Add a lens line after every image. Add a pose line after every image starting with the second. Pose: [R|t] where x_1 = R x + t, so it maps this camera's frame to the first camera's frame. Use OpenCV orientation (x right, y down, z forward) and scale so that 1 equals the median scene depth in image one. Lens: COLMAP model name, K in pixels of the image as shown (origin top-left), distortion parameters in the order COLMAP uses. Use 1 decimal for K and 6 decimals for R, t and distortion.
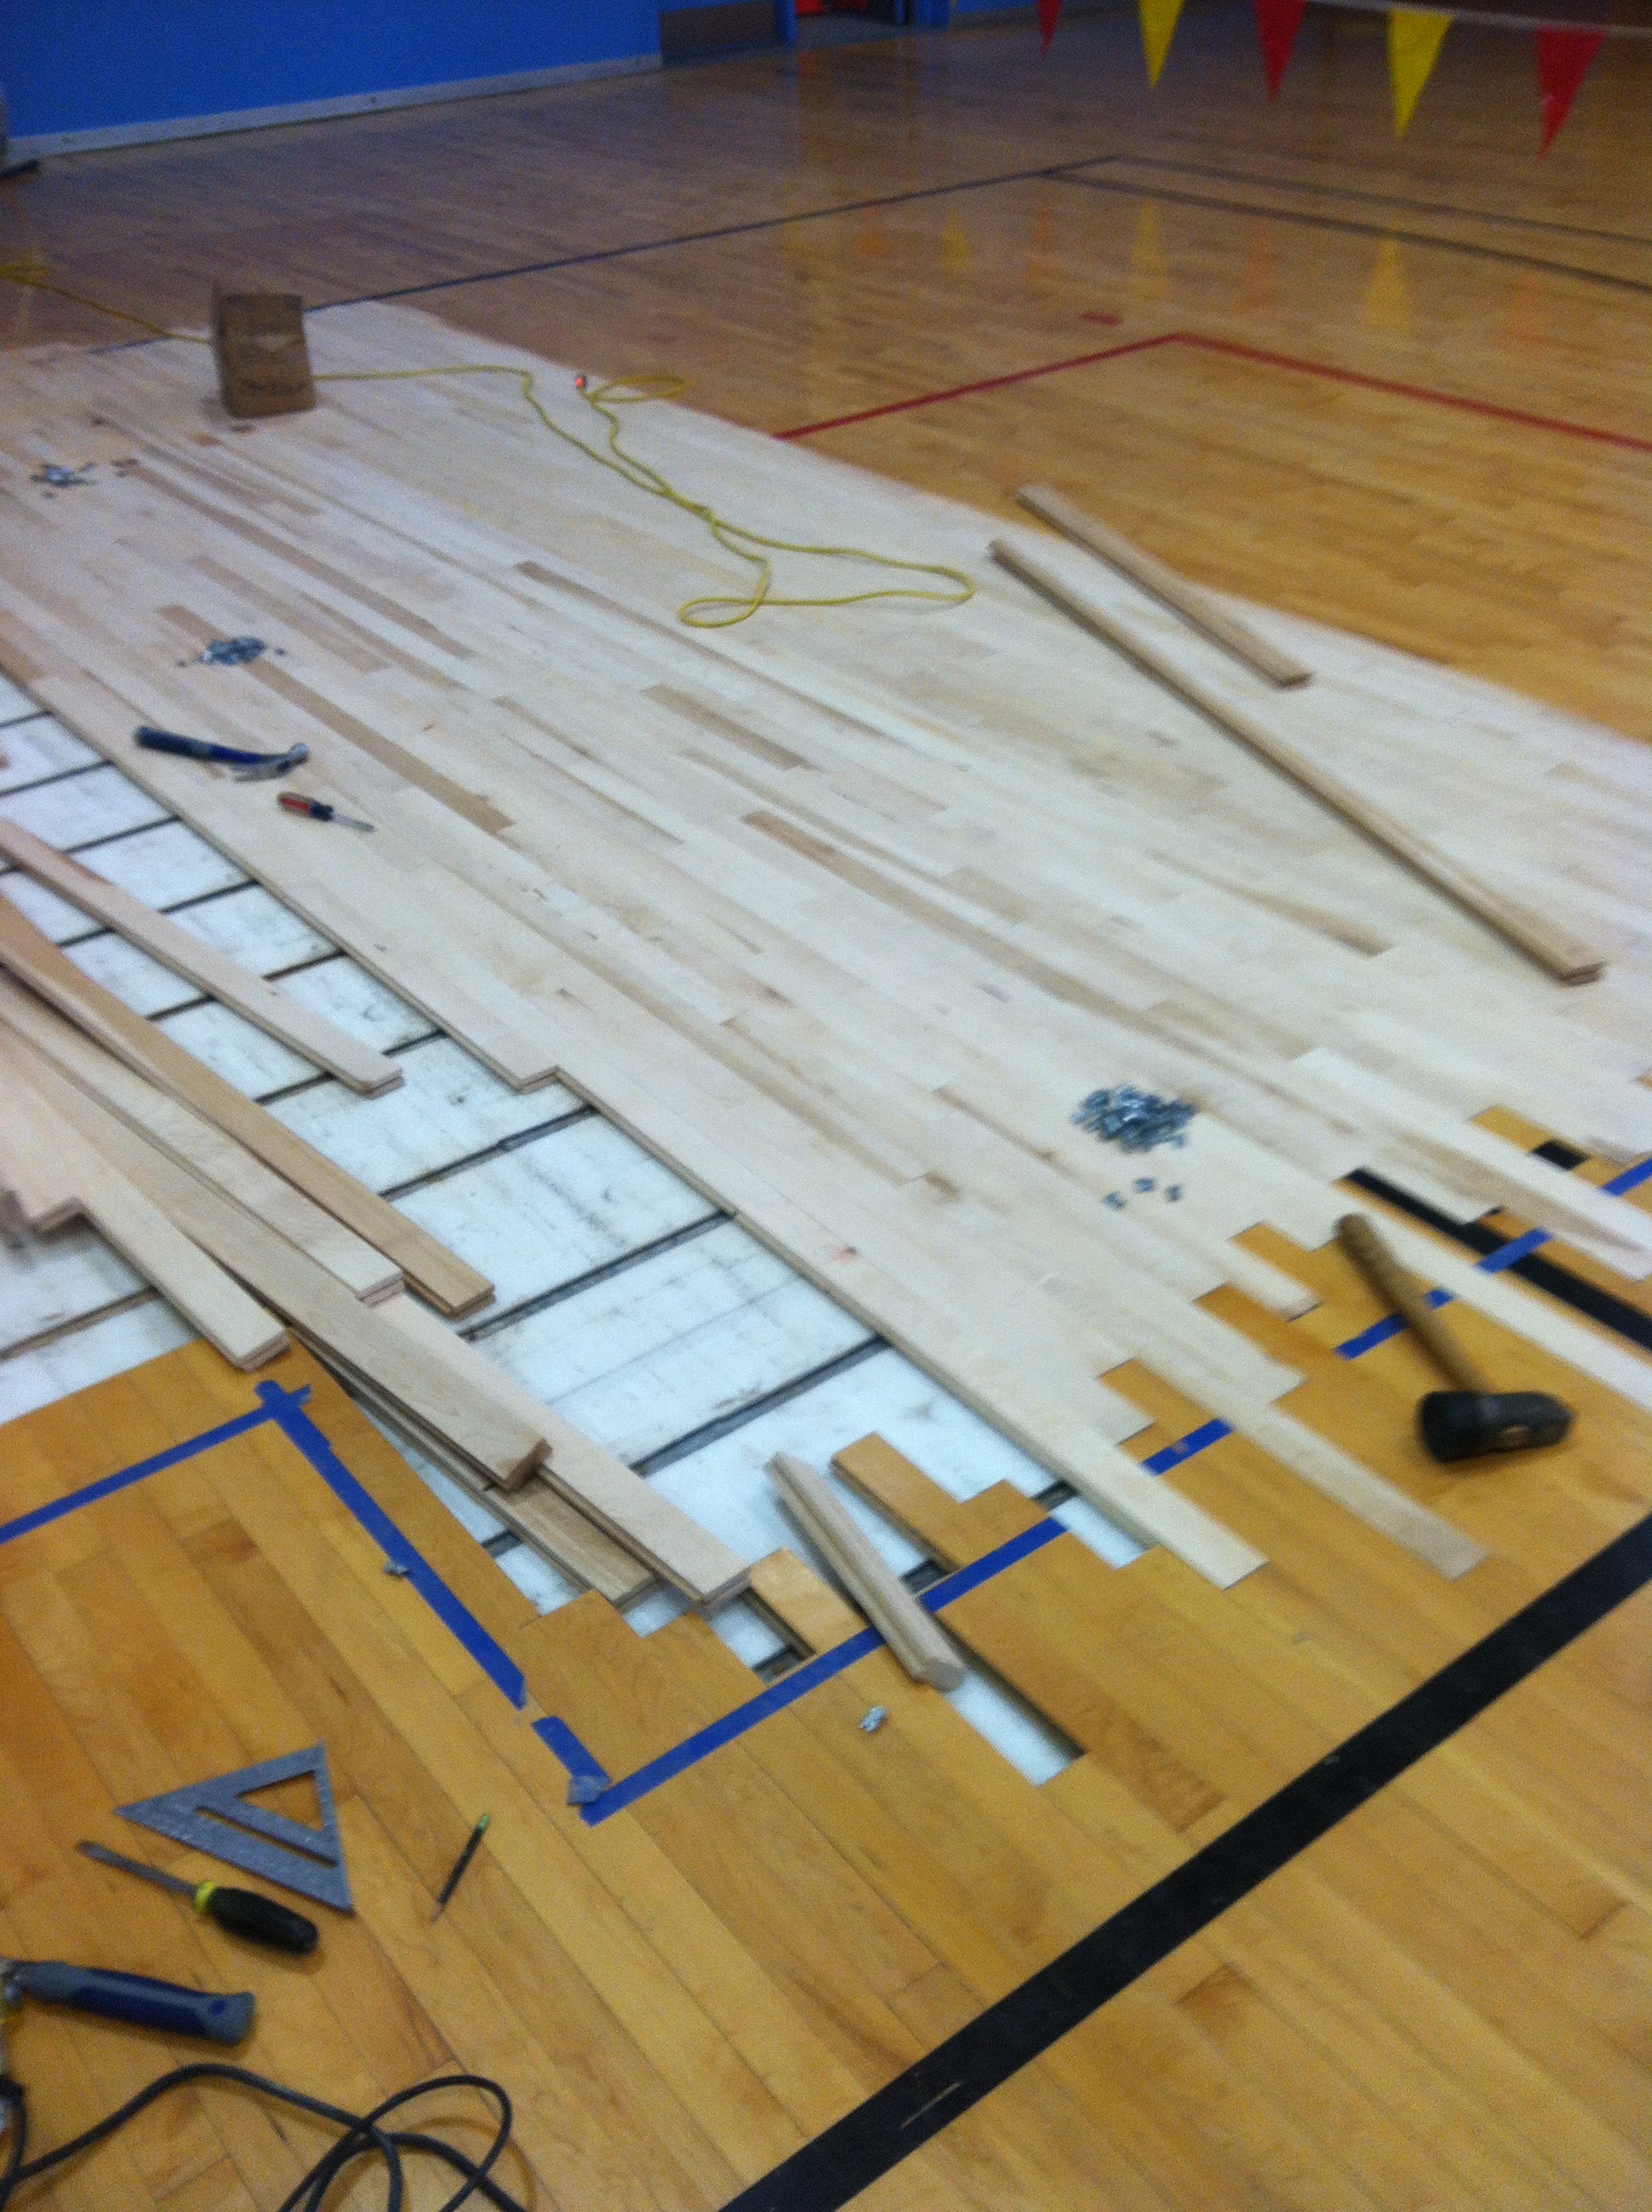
lens RADIAL K [[2096.9, 0, 832.2], [0, 2096.9, 1098.6], [0, 0, 1]] dist [-0.005969, 0.000000]
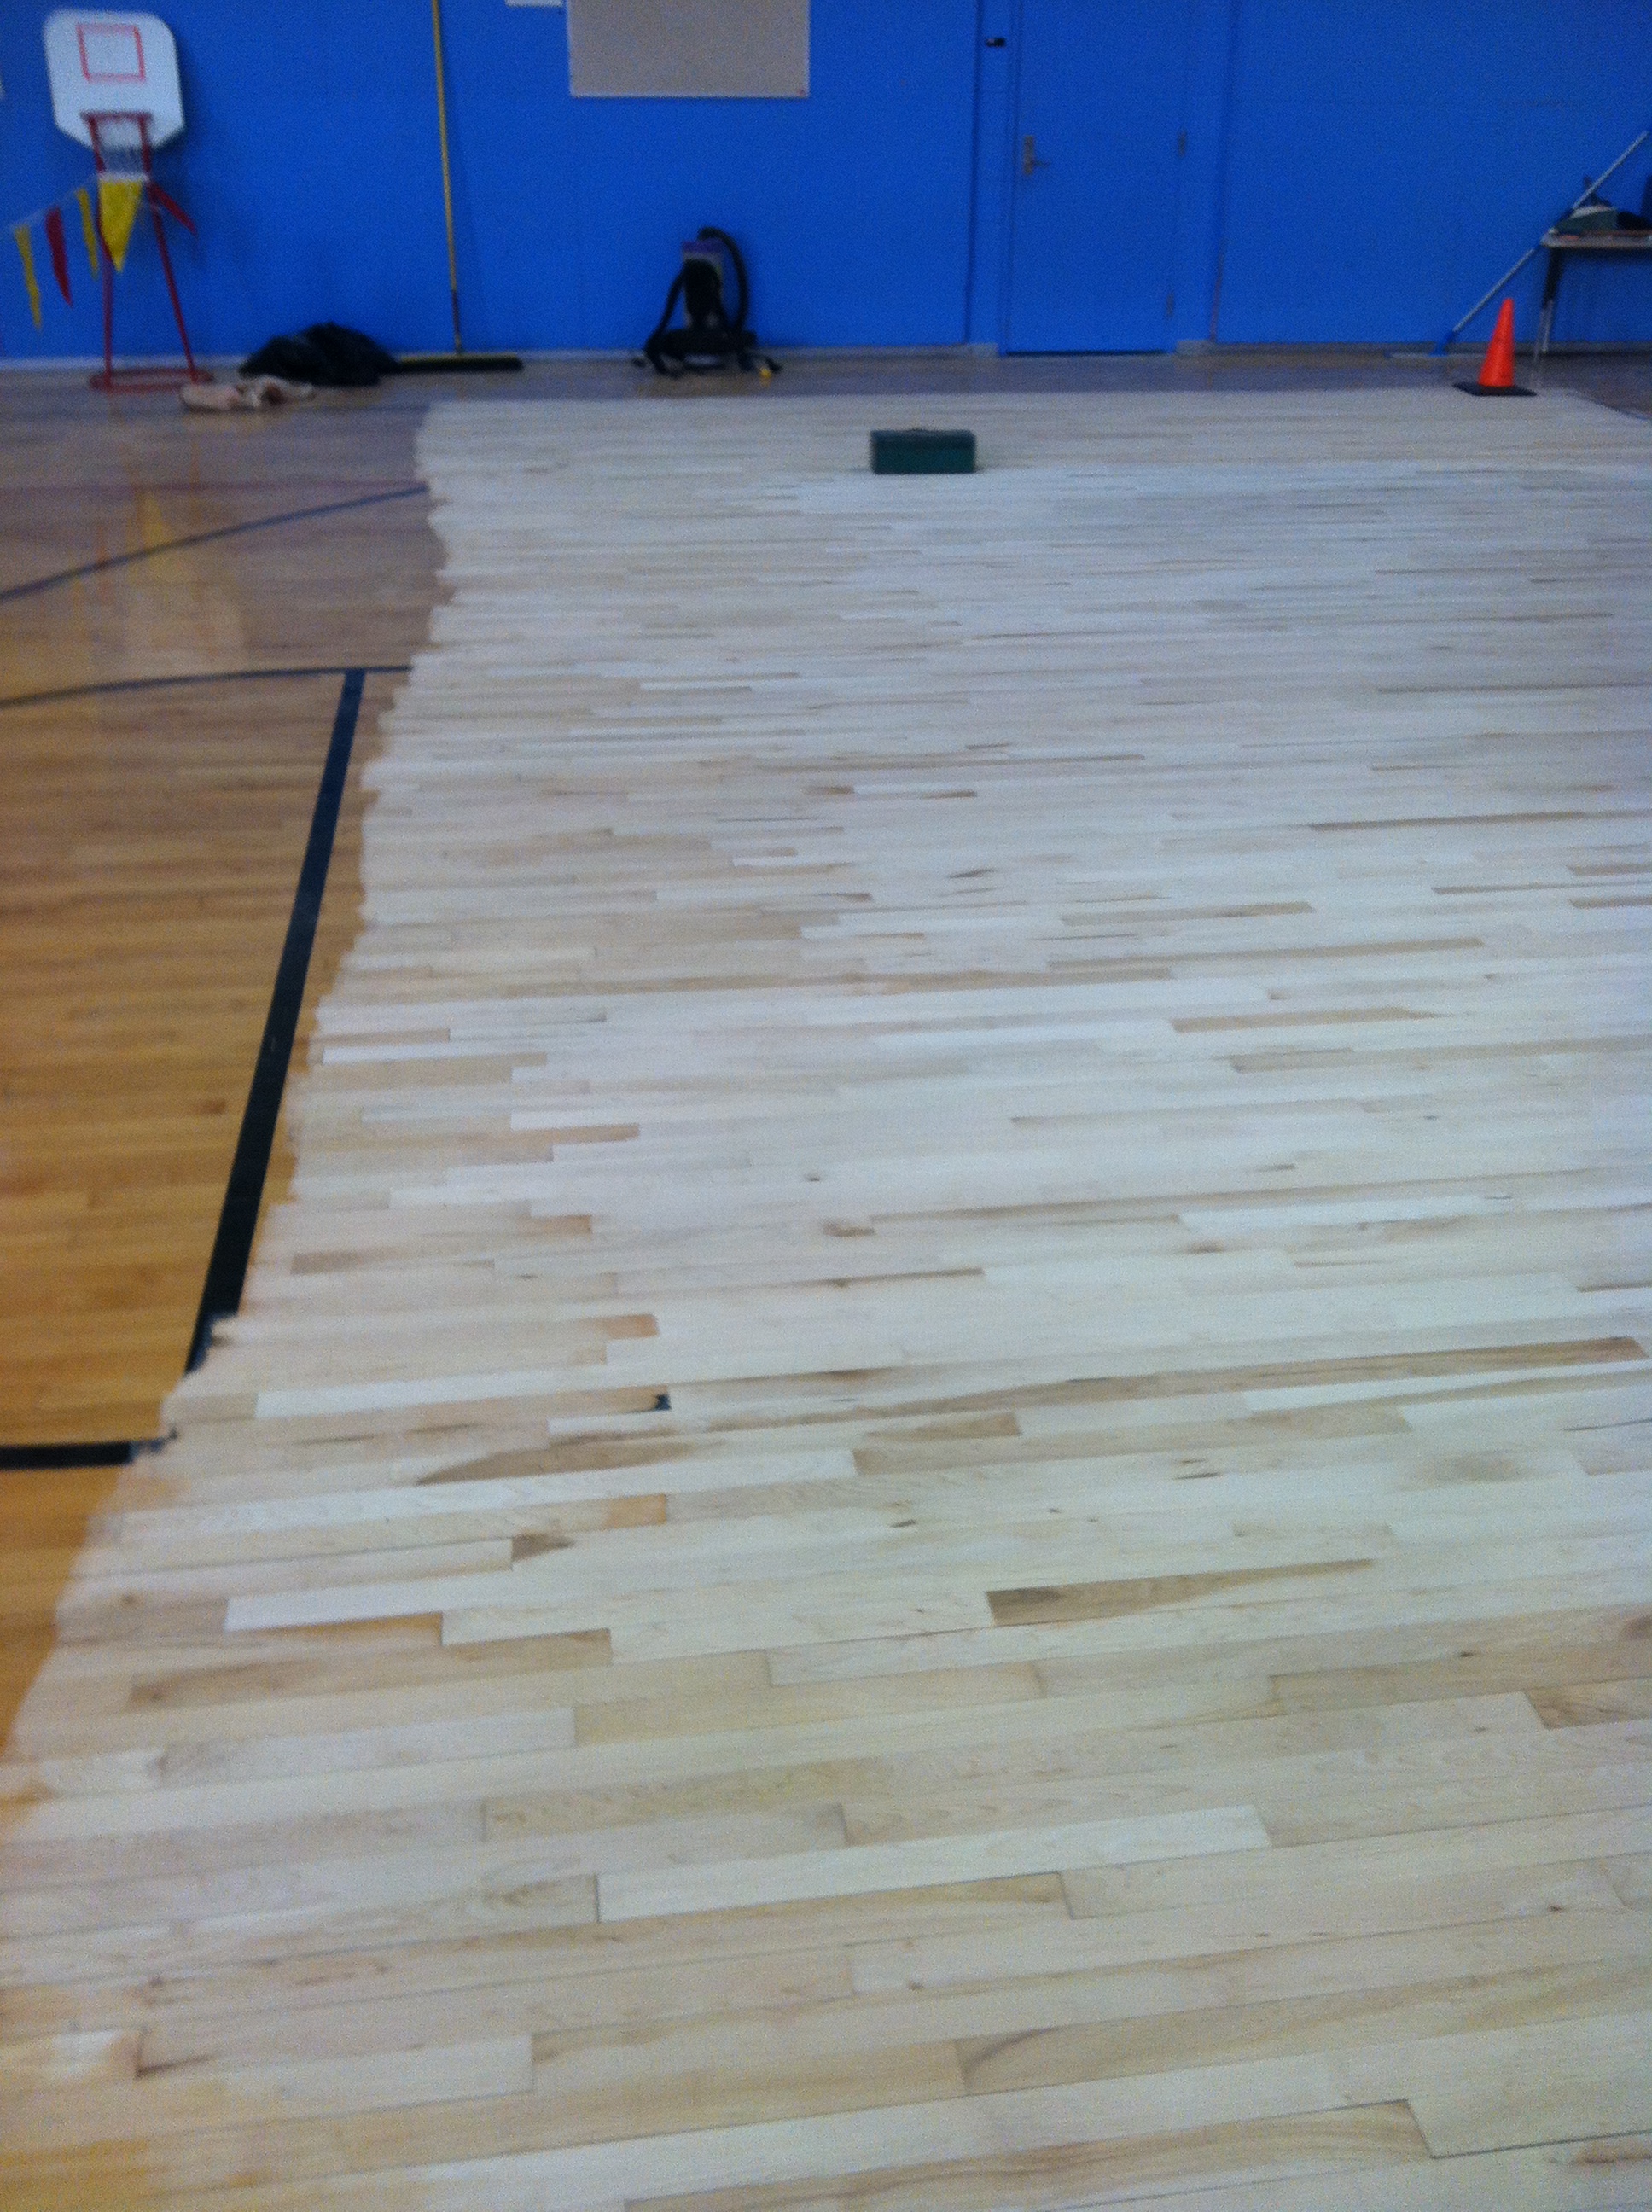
lens RADIAL K [[2096.9, 0, 835.4], [0, 2096.9, 1125.3], [0, 0, 1]] dist [-0.005969, 0.000000]
pose [[-0.484660, 0.438062, -0.757104, 0.986109], [-0.466206, 0.602998, 0.647337, -0.809155], [0.740106, 0.666705, -0.088022, 1.095980]]
